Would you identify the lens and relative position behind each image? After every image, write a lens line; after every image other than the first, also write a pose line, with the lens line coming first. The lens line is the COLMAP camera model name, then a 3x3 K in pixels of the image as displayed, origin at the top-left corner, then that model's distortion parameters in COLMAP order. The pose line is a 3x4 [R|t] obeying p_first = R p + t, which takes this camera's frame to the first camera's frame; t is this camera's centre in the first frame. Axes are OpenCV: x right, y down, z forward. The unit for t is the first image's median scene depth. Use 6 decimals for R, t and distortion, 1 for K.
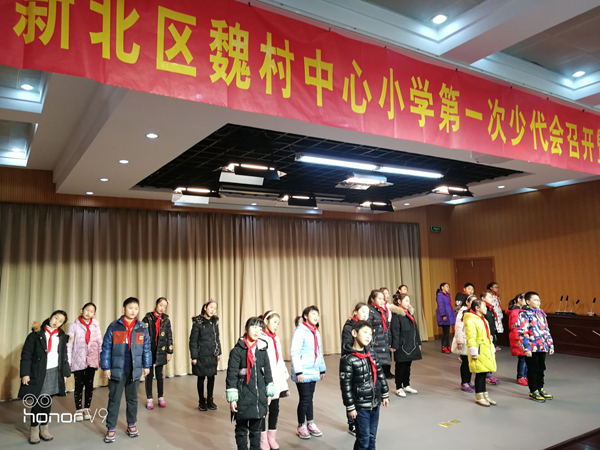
lens RADIAL K [[473.5, 0, 301.3], [0, 473.5, 223.2], [0, 0, 1]] dist [0.003625, 0.034678]
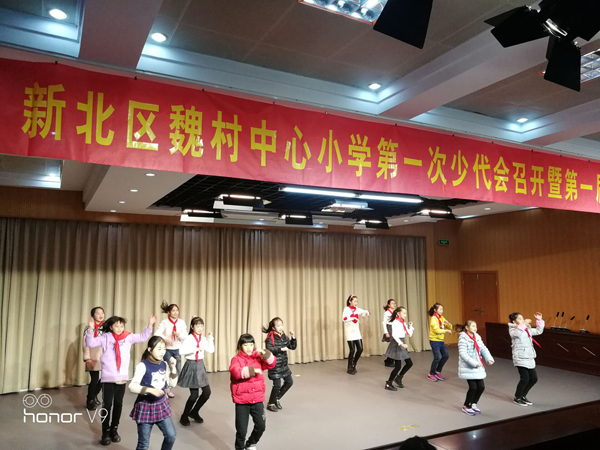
lens RADIAL K [[473.5, 0, 298.0], [0, 473.5, 224.9], [0, 0, 1]] dist [0.003625, 0.034678]
pose [[0.995822, 0.014011, -0.090231, 0.142520], [-0.013817, 0.999901, 0.002776, -0.055695], [0.090261, -0.001517, 0.995917, -0.137862]]
